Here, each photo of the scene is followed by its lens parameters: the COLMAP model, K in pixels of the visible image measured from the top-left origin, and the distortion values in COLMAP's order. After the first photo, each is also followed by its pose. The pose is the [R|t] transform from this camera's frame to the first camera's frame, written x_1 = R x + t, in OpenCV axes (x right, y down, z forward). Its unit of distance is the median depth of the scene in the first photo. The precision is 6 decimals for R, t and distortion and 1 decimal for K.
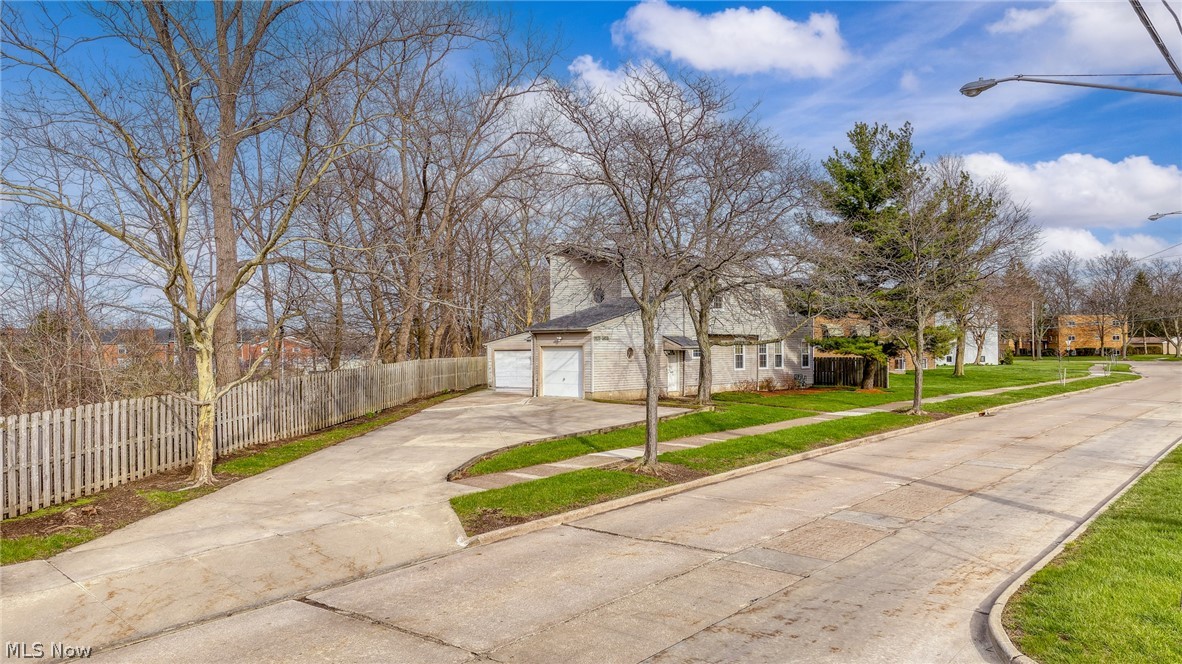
lens RADIAL K [[809.0, 0, 591.0], [0, 809.0, 332.0], [0, 0, 1]] dist [-0.002932, -0.000509]
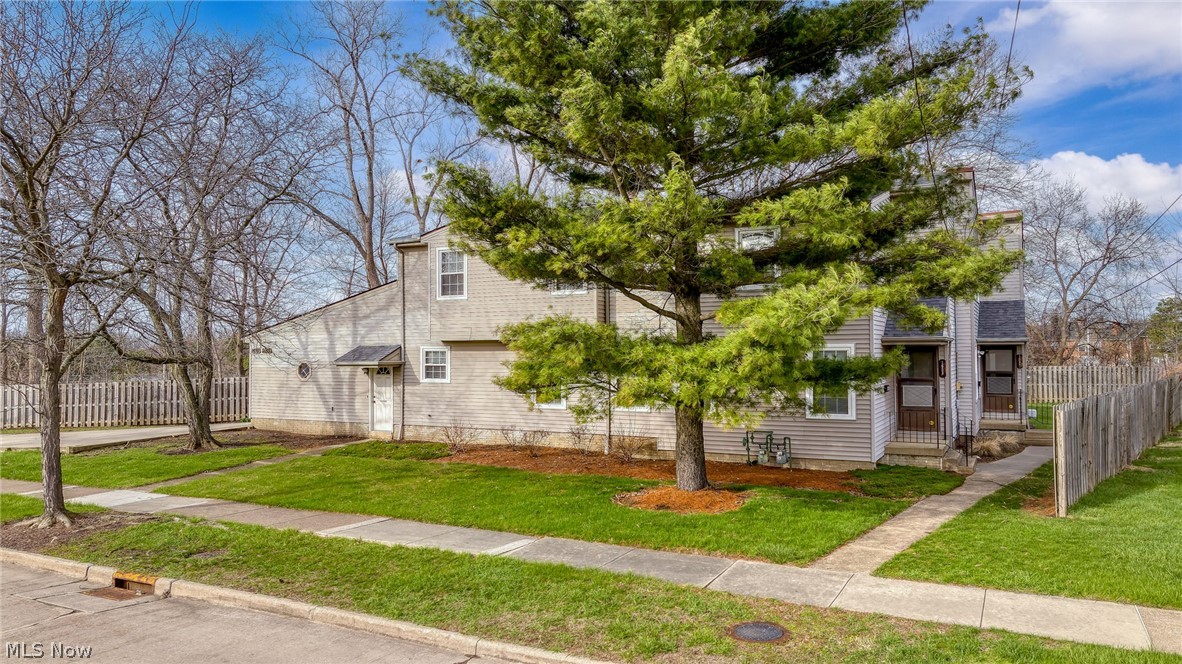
lens RADIAL K [[809.0, 0, 591.0], [0, 809.0, 332.0], [0, 0, 1]] dist [-0.002932, -0.000509]
pose [[0.214302, -0.027861, -0.976370, 0.782225], [0.021785, 0.999481, -0.023739, 0.013322], [0.976525, -0.016183, 0.214798, 1.042671]]
